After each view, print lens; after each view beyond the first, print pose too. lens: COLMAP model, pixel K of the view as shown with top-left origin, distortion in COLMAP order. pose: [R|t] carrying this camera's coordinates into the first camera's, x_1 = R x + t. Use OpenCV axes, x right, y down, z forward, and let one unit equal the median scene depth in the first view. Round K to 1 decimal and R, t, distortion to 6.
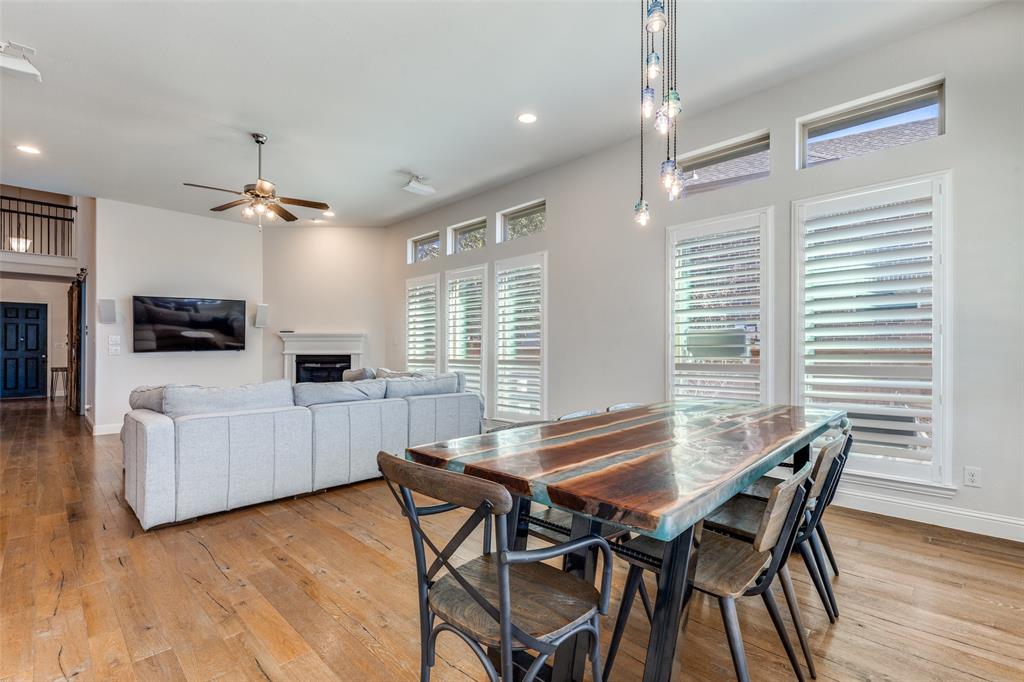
lens RADIAL K [[465.7, 0, 515.1], [0, 465.7, 348.2], [0, 0, 1]] dist [0.008547, -0.001443]
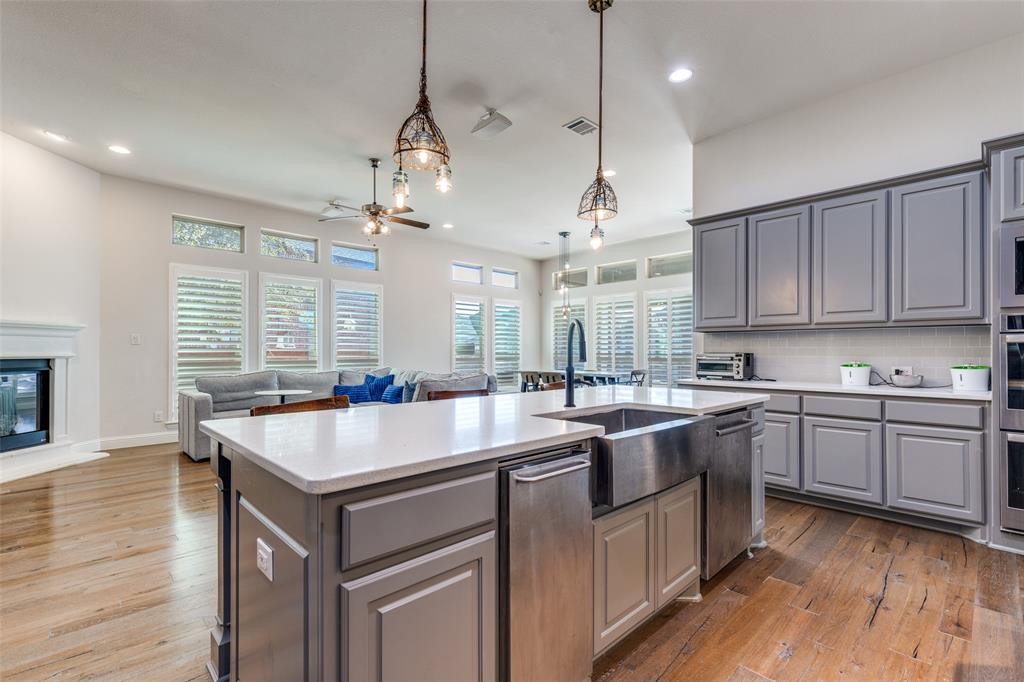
lens RADIAL K [[465.7, 0, 513.3], [0, 465.7, 346.9], [0, 0, 1]] dist [0.008547, -0.001443]
pose [[0.024601, 0.012921, 0.999614, -0.965351], [-0.003615, 0.999911, -0.012836, 0.004614], [-0.999691, -0.003298, 0.024645, 0.371781]]
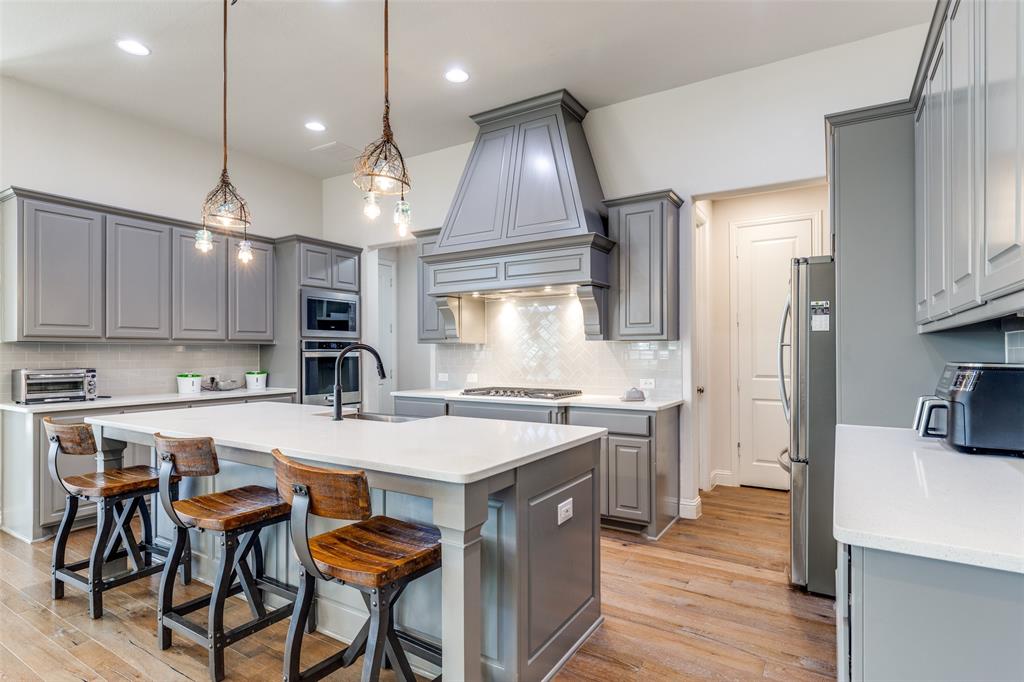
lens RADIAL K [[516.0, 0, 514.9], [0, 516.0, 346.4], [0, 0, 1]] dist [-0.005231, -0.001476]
pose [[-0.975143, 0.004318, -0.221535, -0.723645], [0.007532, 0.999878, -0.013668, -0.007300], [0.221449, -0.014997, -0.975057, 0.708560]]
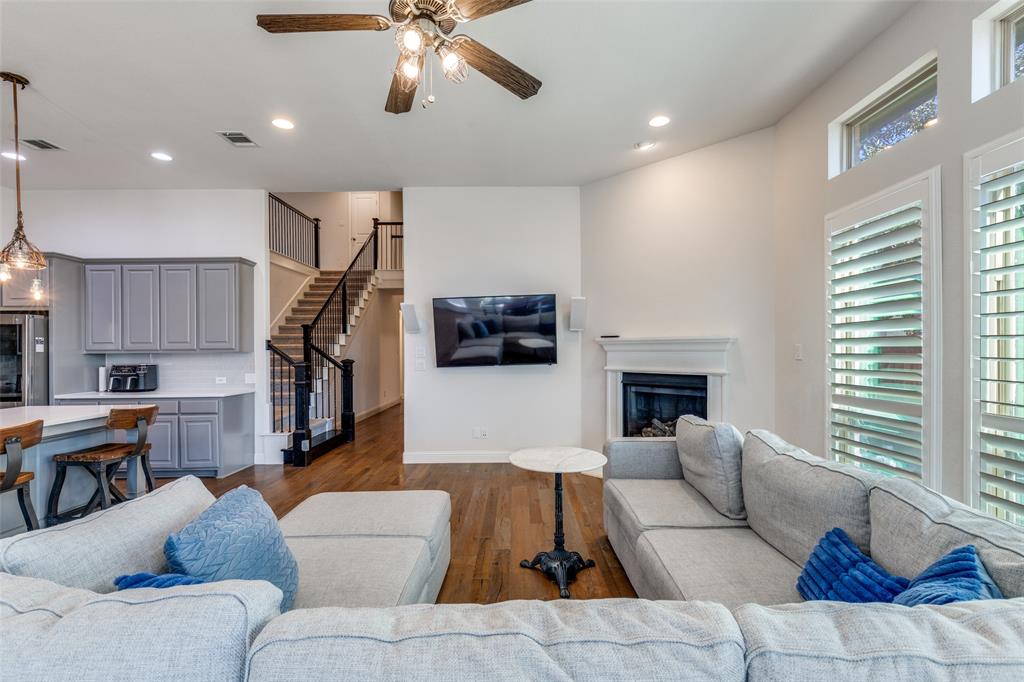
lens RADIAL K [[465.7, 0, 514.4], [0, 465.7, 347.8], [0, 0, 1]] dist [0.008547, -0.001443]
pose [[0.697567, -0.003985, -0.716508, -0.113748], [0.008415, 0.999961, 0.002631, -0.022371], [0.716470, -0.007864, 0.697573, 0.447312]]
